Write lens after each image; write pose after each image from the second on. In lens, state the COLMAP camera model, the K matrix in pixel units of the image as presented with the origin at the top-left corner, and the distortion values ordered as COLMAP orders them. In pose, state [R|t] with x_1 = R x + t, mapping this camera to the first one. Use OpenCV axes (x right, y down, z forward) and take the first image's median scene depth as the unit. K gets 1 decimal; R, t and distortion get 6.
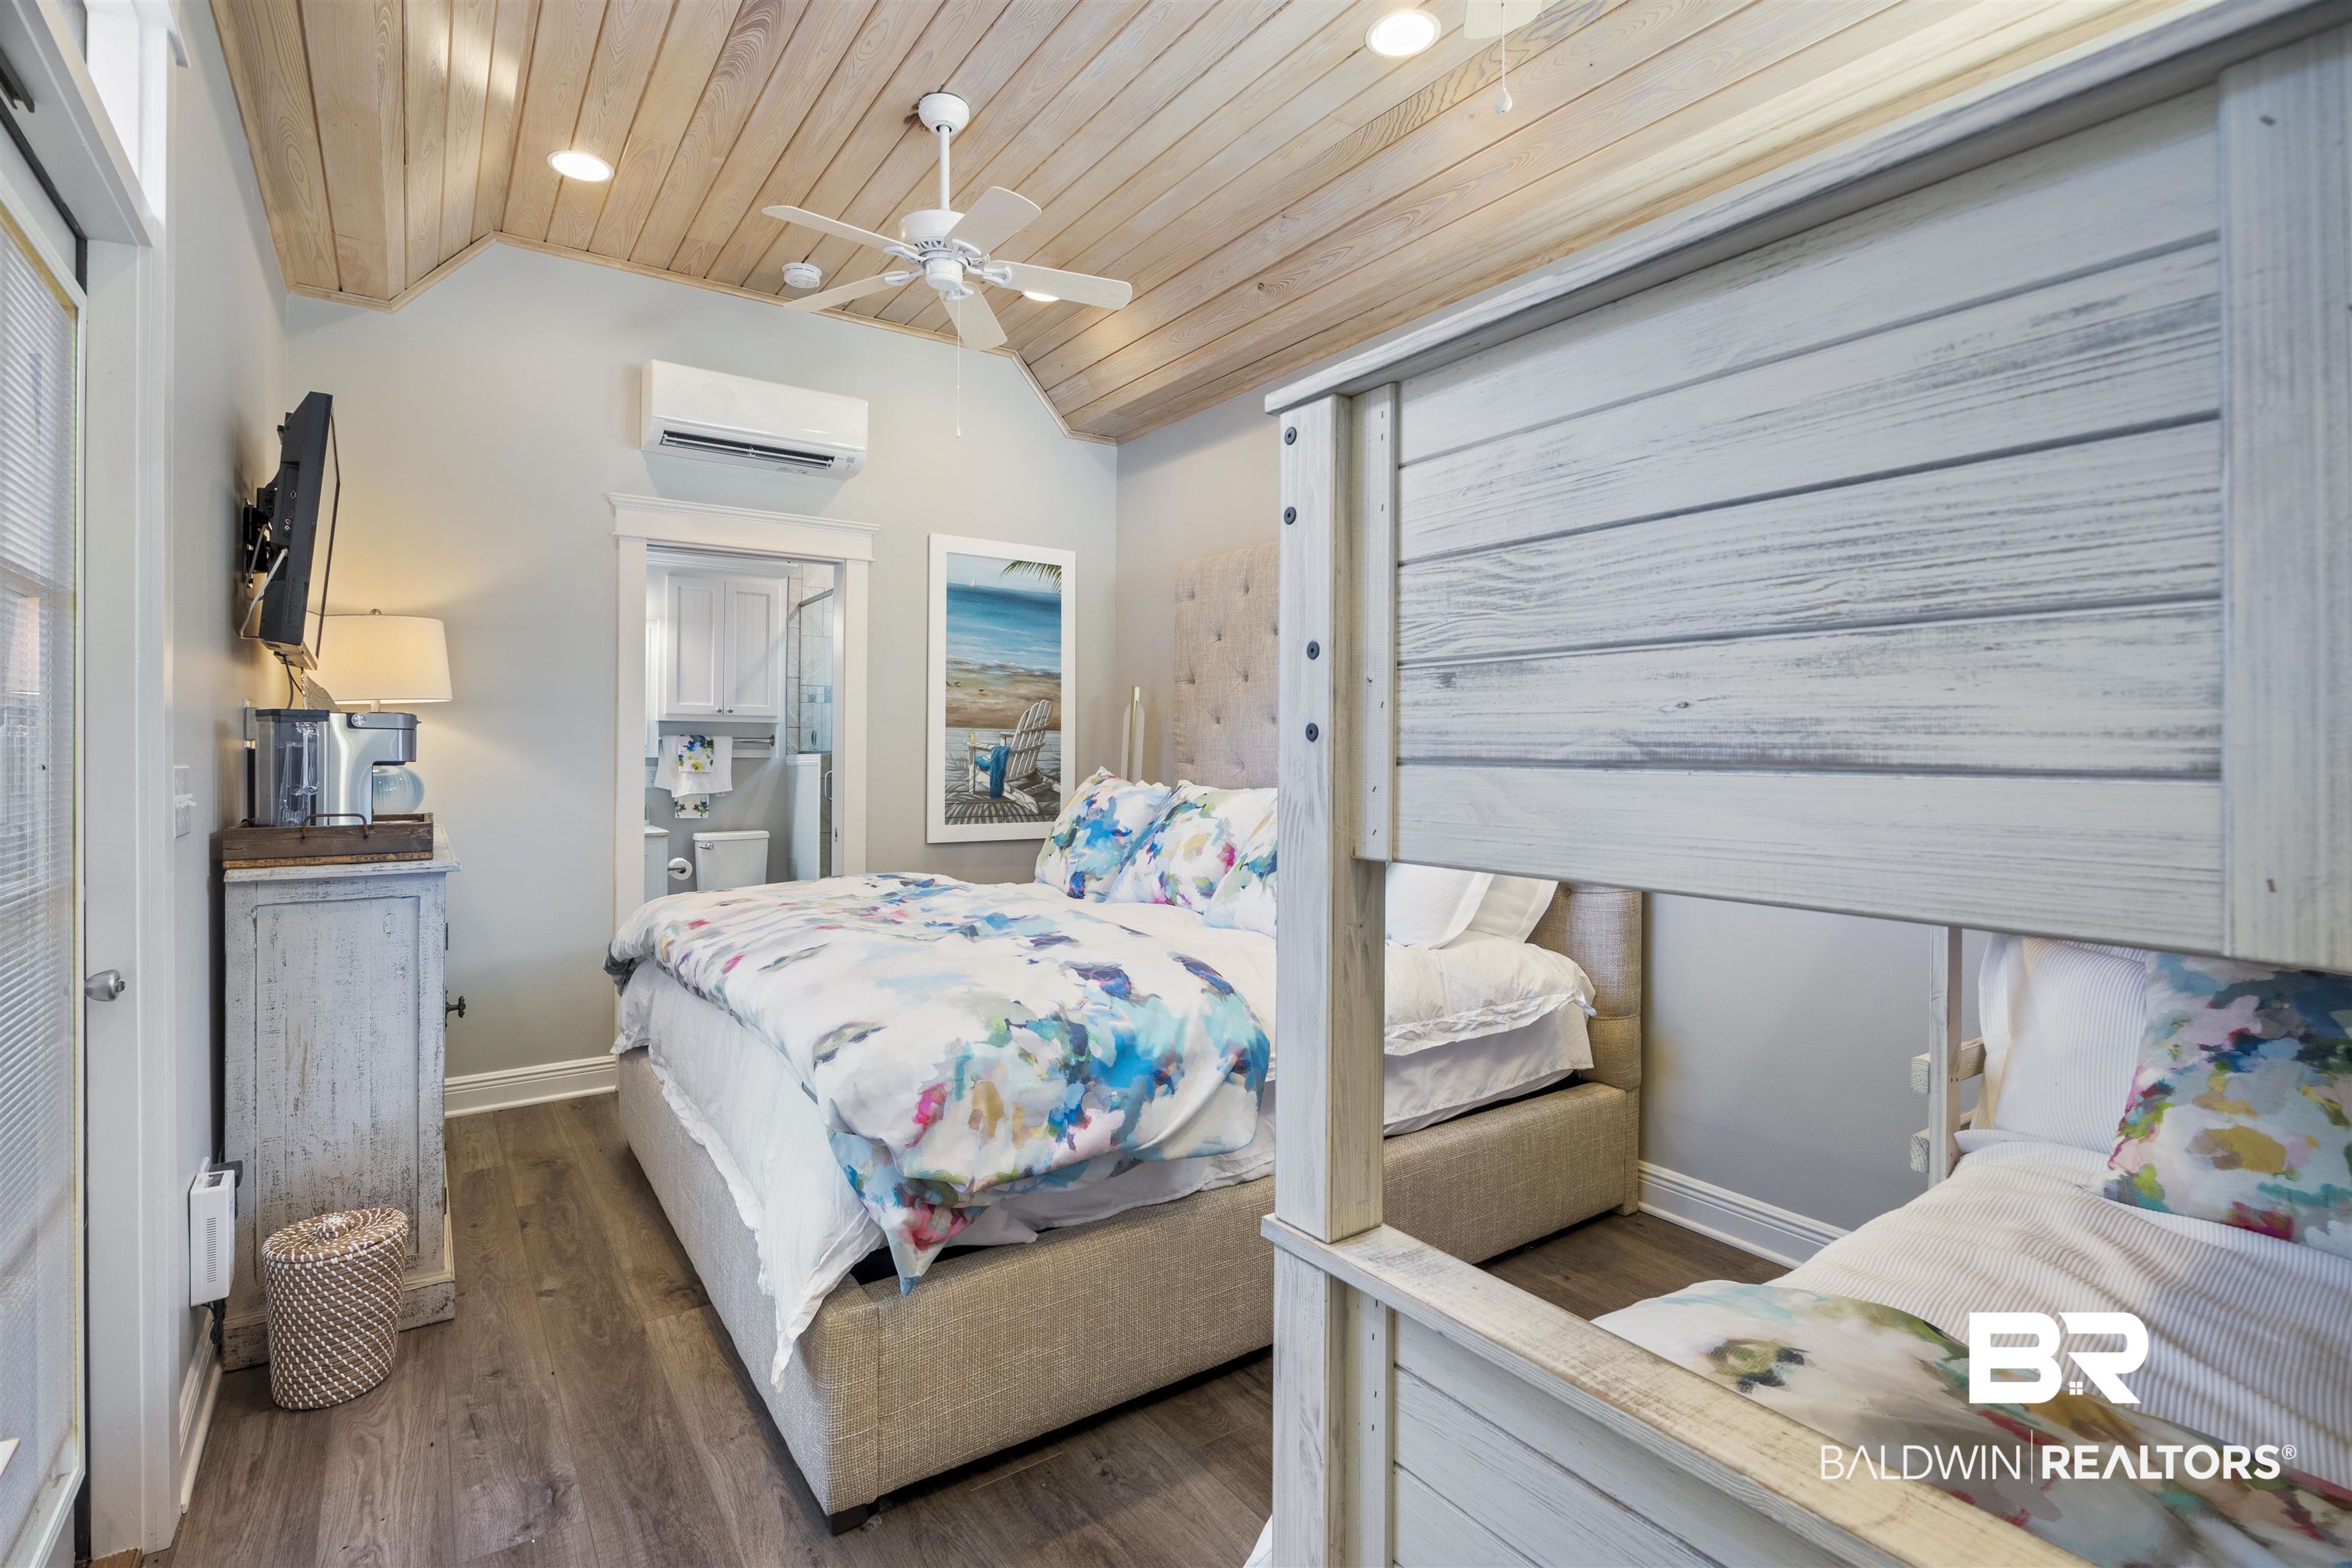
lens RADIAL K [[1062.3, 0, 1115.0], [0, 1062.3, 748.1], [0, 0, 1]] dist [-0.008505, -0.000756]
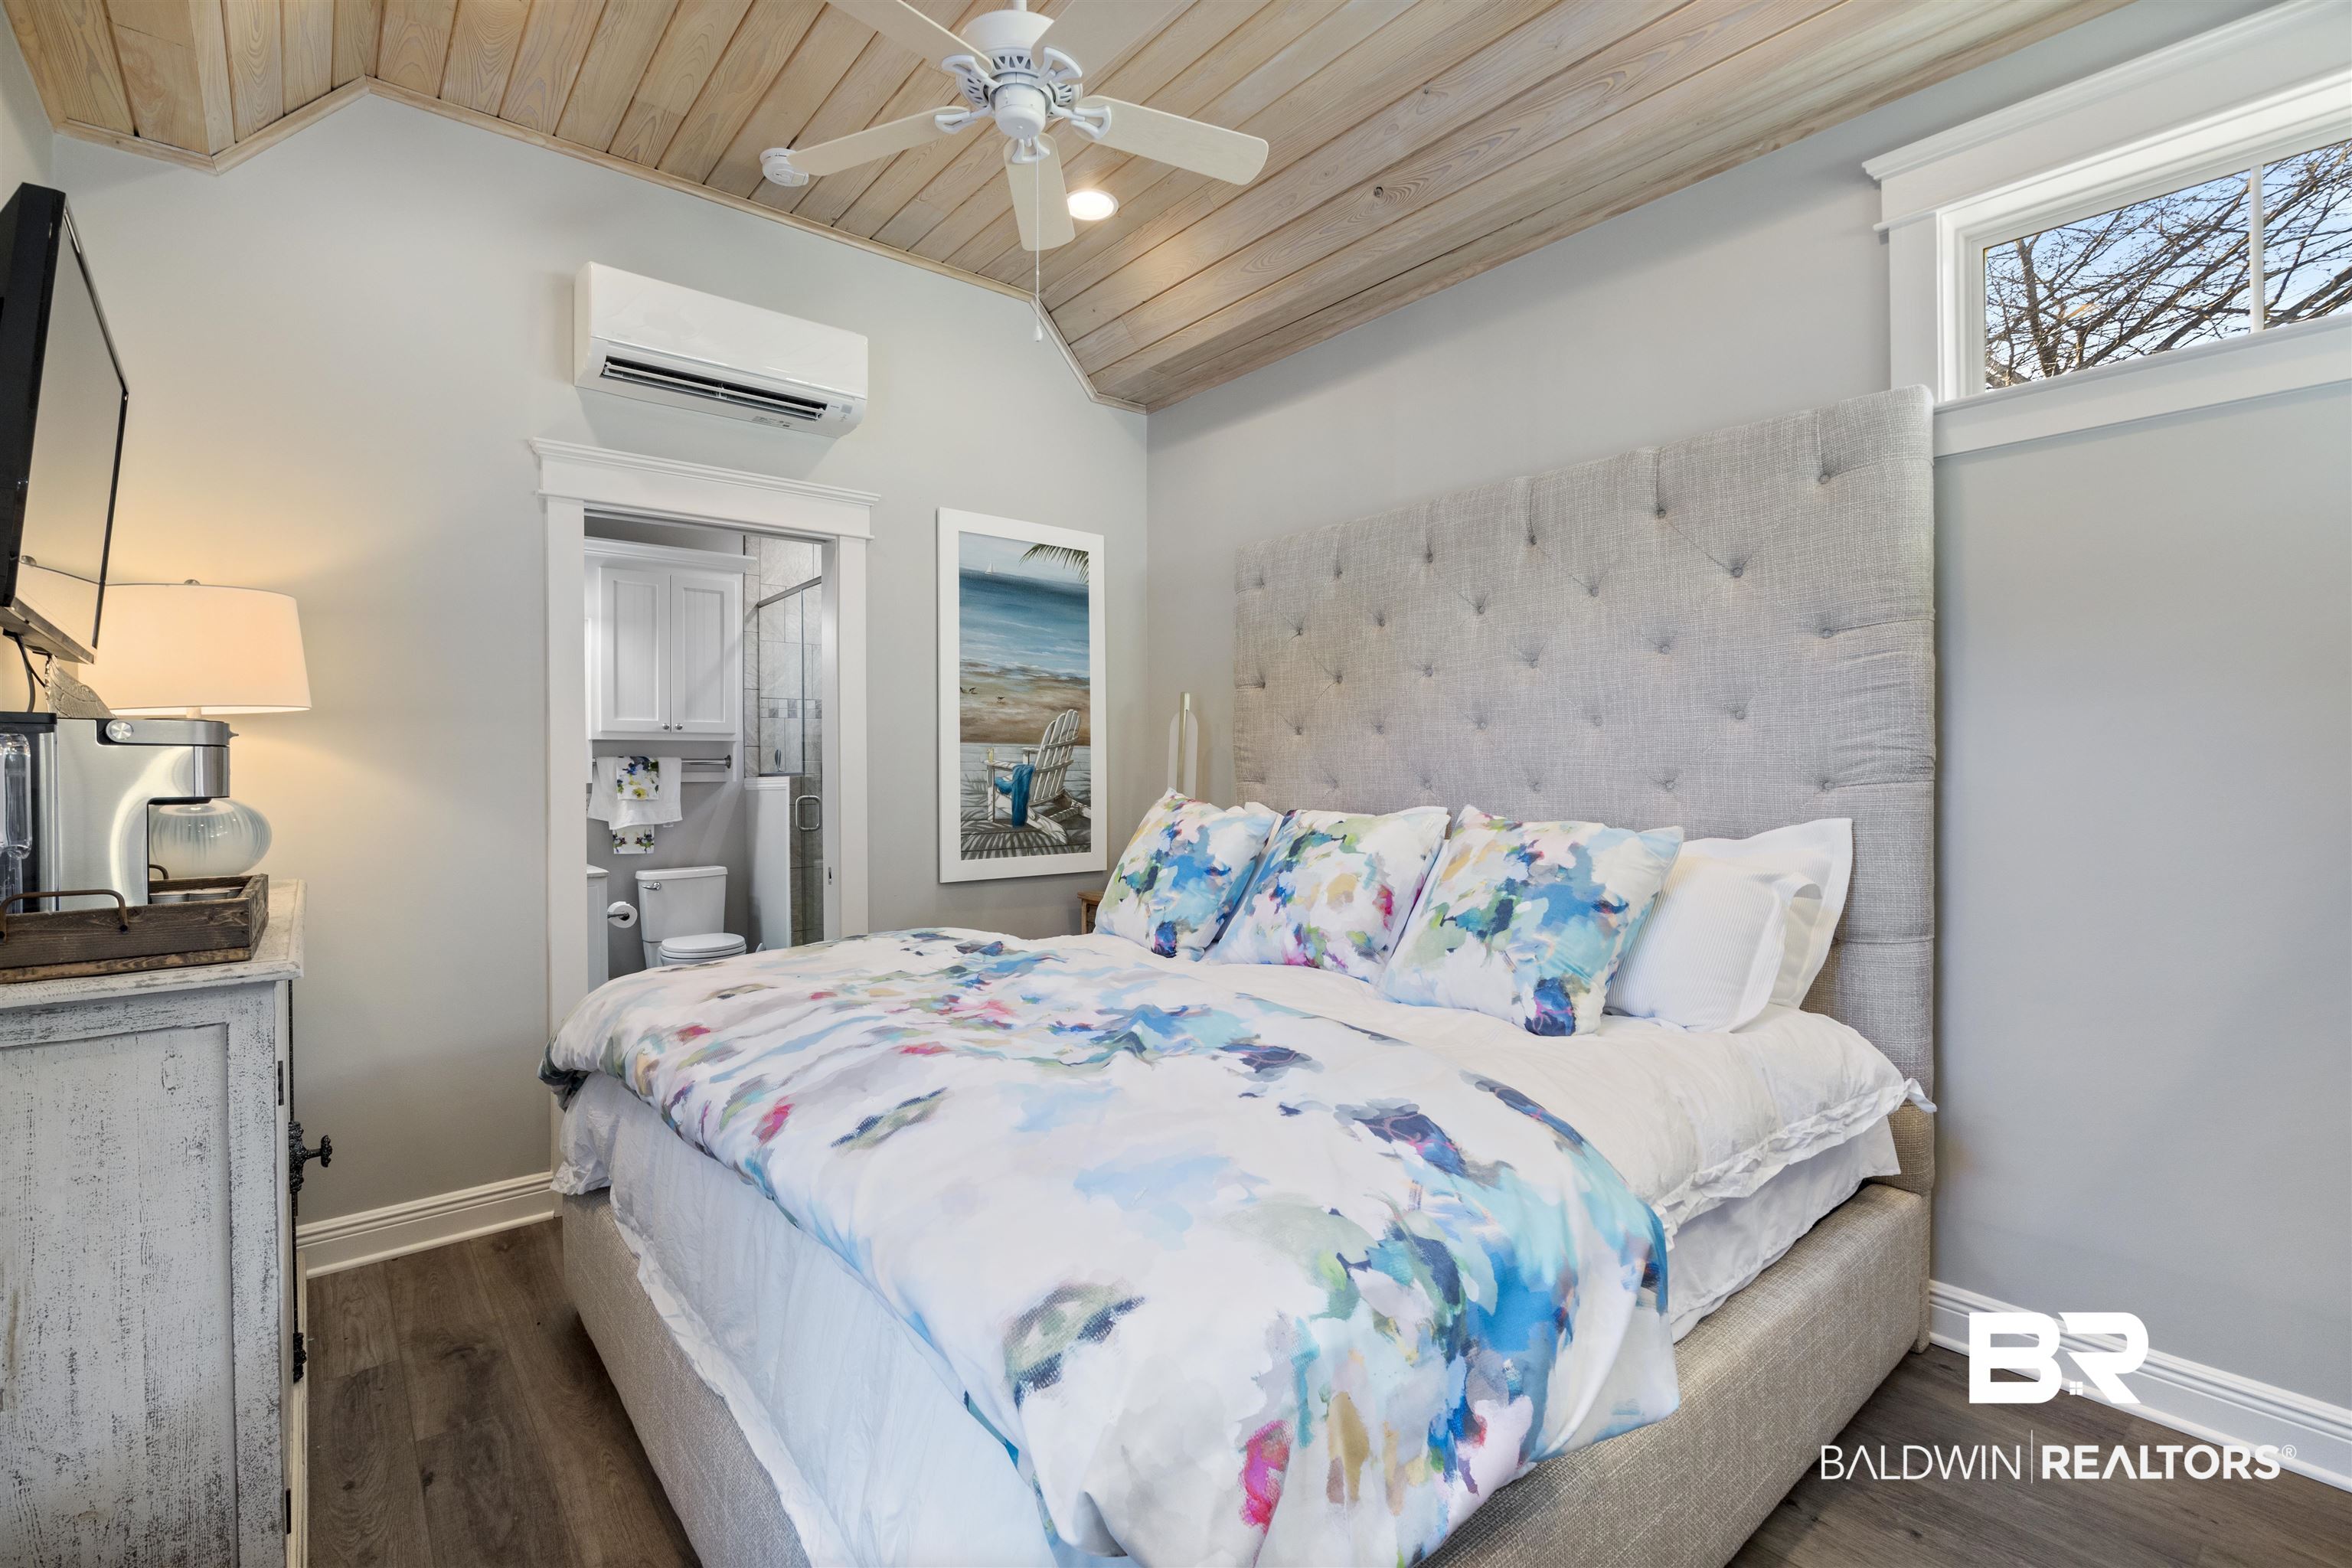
lens RADIAL K [[1062.3, 0, 1160.8], [0, 1062.3, 775.6], [0, 0, 1]] dist [-0.008505, -0.000756]
pose [[0.995253, -0.011814, 0.096599, -0.127814], [0.010945, 0.999895, 0.009518, 0.000083], [-0.096701, -0.008415, 0.995278, 0.242042]]
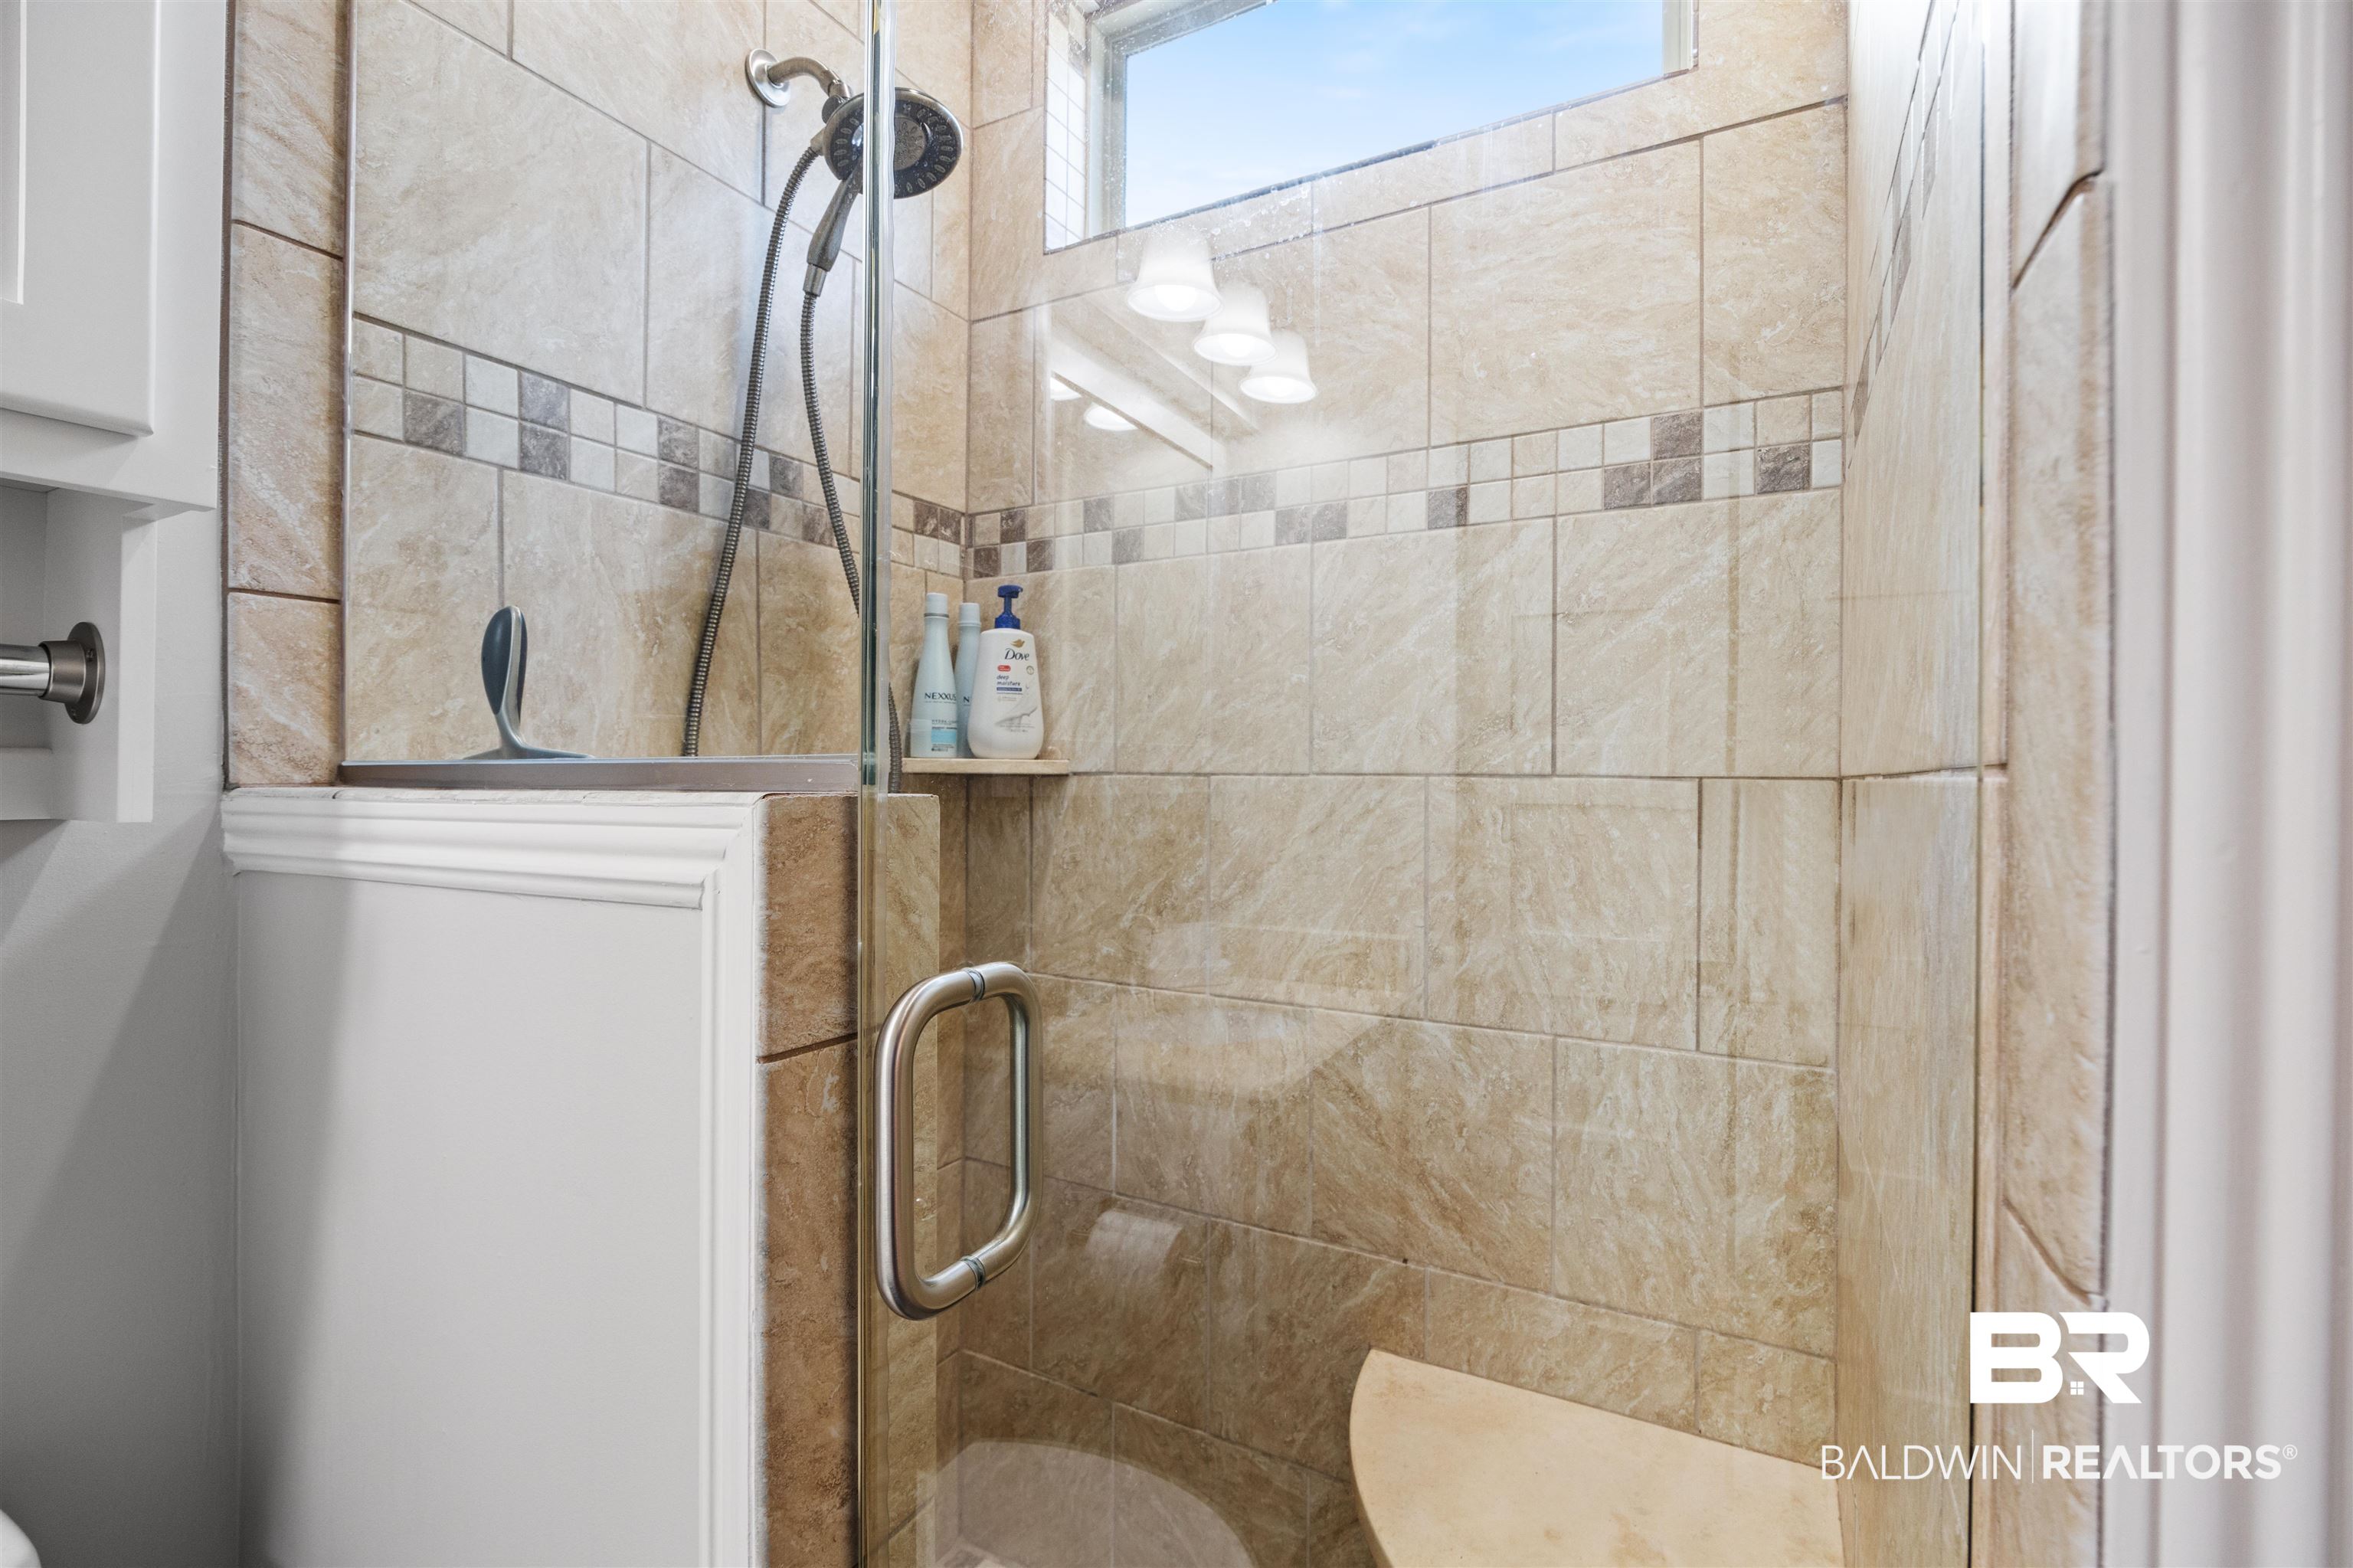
lens RADIAL K [[1062.7, 0, 1176.3], [0, 1062.7, 786.3], [0, 0, 1]] dist [-0.008505, -0.000756]
pose [[0.895100, 0.005911, 0.445826, -0.609991], [-0.008158, 0.999962, 0.003121, 0.010062], [-0.445790, -0.006431, 0.895114, 1.933214]]
